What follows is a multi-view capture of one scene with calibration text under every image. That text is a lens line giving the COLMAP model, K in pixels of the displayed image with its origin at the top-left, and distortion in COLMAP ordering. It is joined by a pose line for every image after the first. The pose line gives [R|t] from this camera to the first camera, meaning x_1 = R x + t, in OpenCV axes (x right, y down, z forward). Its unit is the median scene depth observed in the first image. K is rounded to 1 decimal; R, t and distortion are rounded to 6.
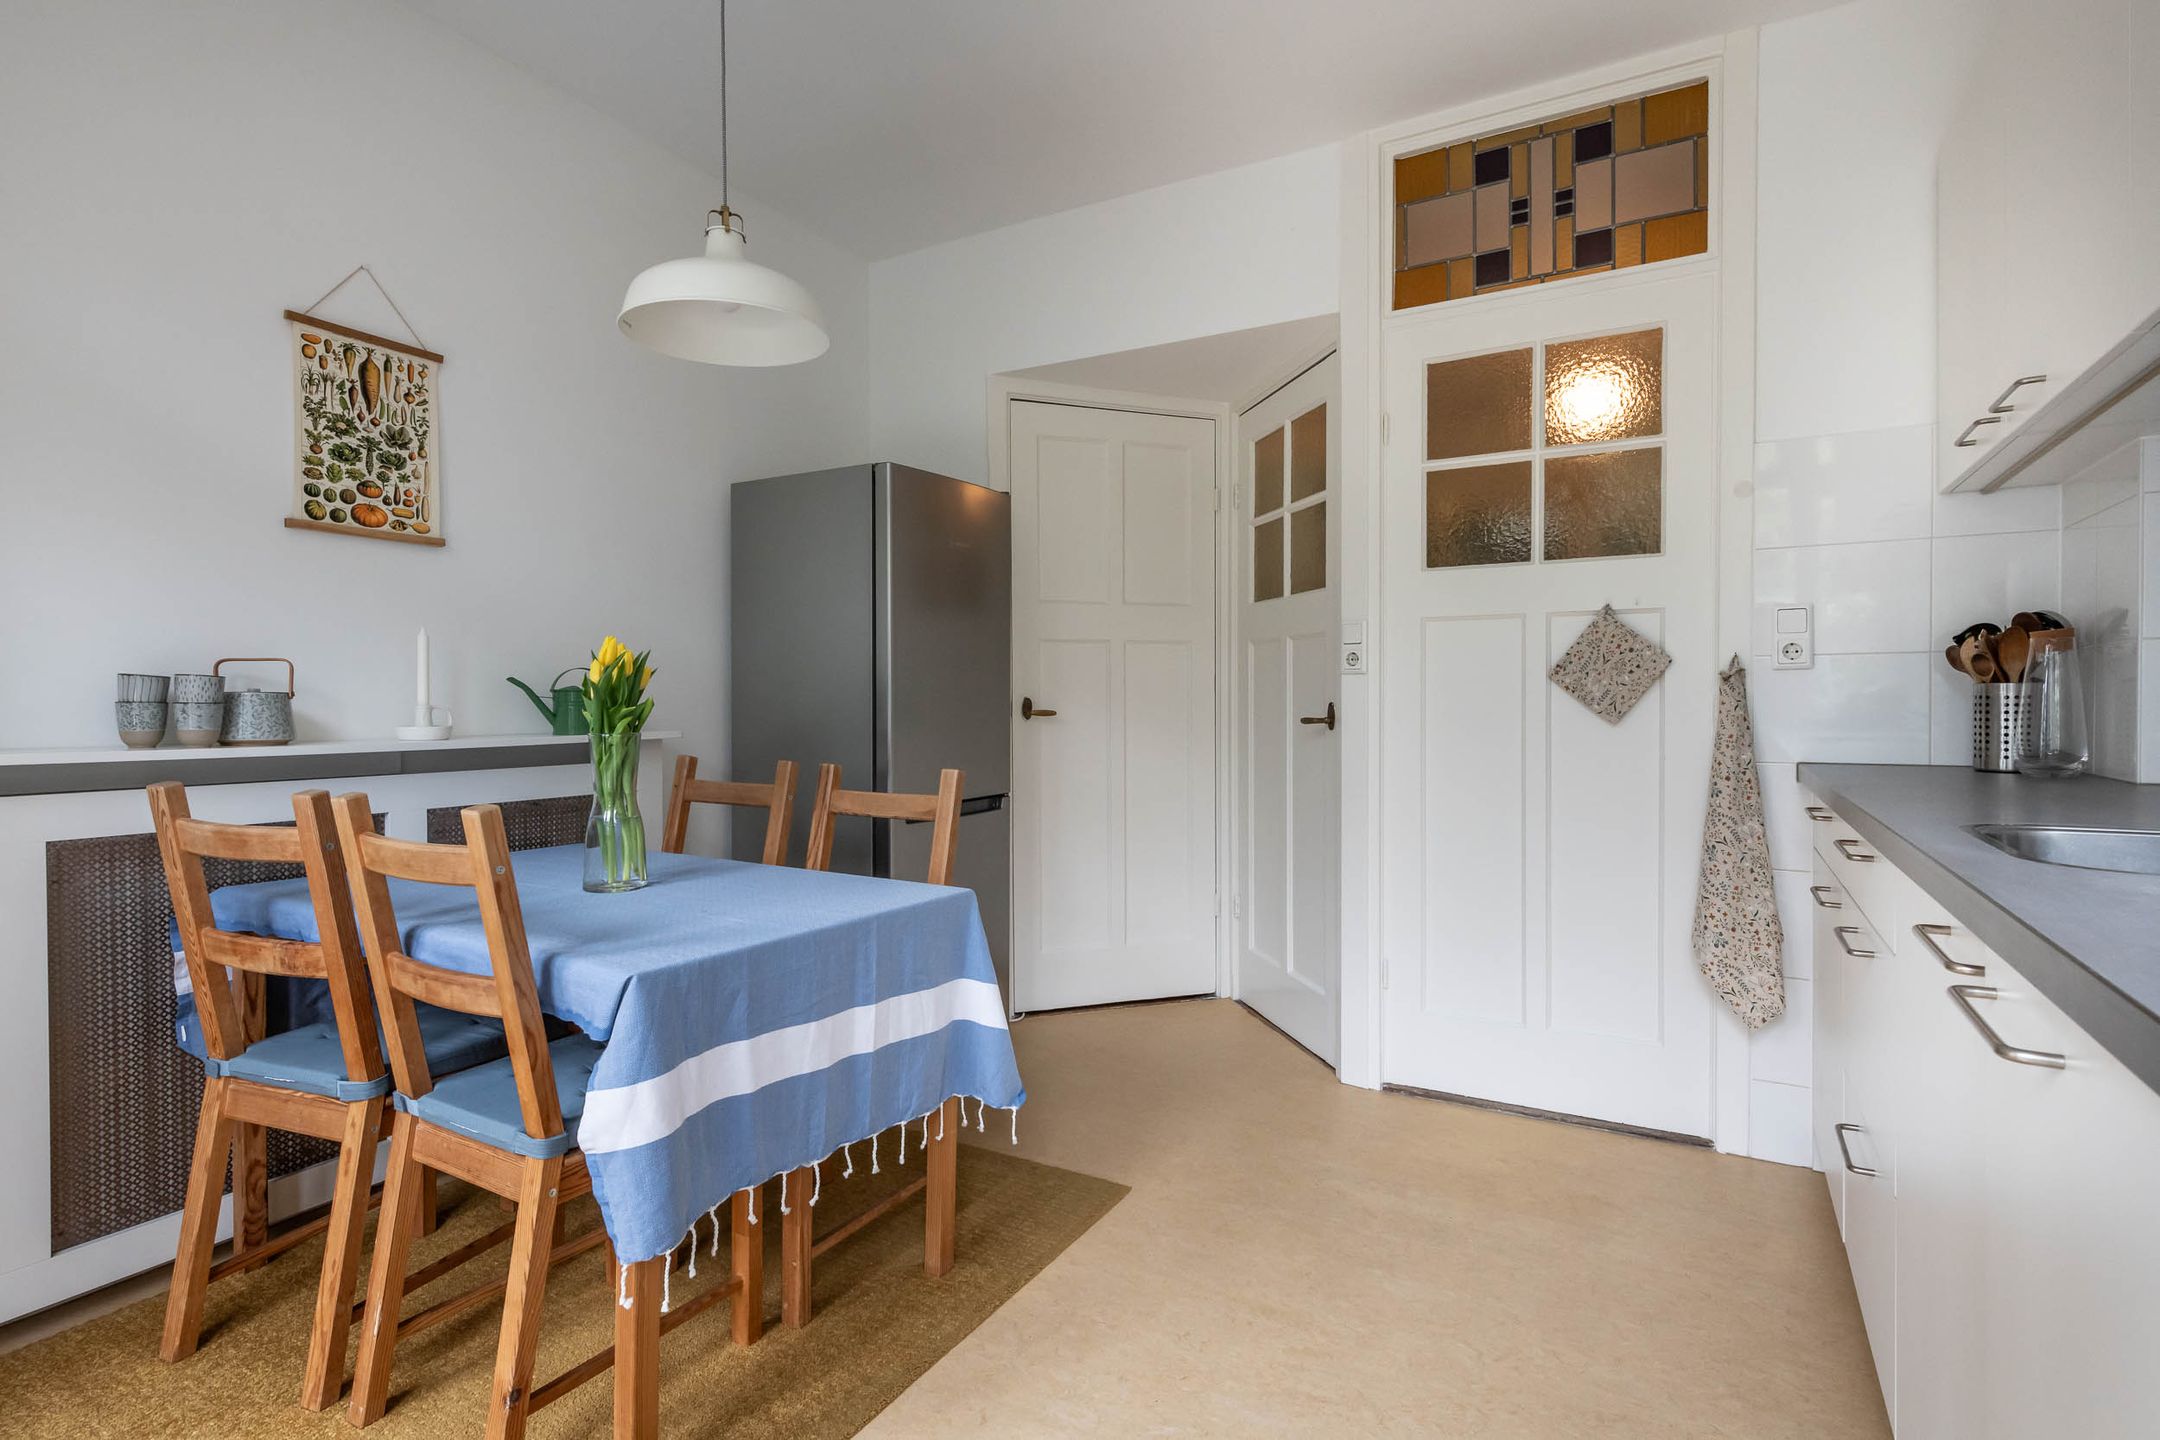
lens RADIAL K [[1064.1, 0, 1079.8], [0, 1064.1, 708.6], [0, 0, 1]] dist [0.009456, -0.004635]
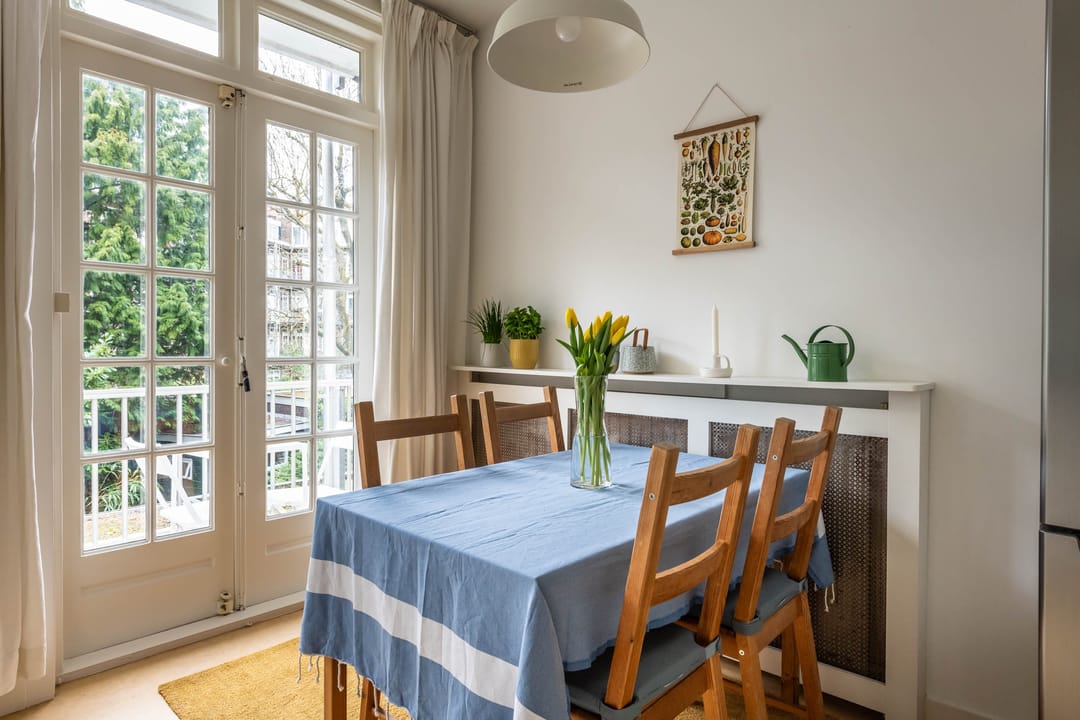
lens RADIAL K [[619.4, 0, 542.4], [0, 619.4, 363.1], [0, 0, 1]] dist [0.007843, -0.001256]
pose [[-0.220260, 0.015831, -0.975313, 0.088094], [-0.018462, 0.999622, 0.020395, -0.001212], [0.975266, 0.022499, -0.219885, 0.267029]]
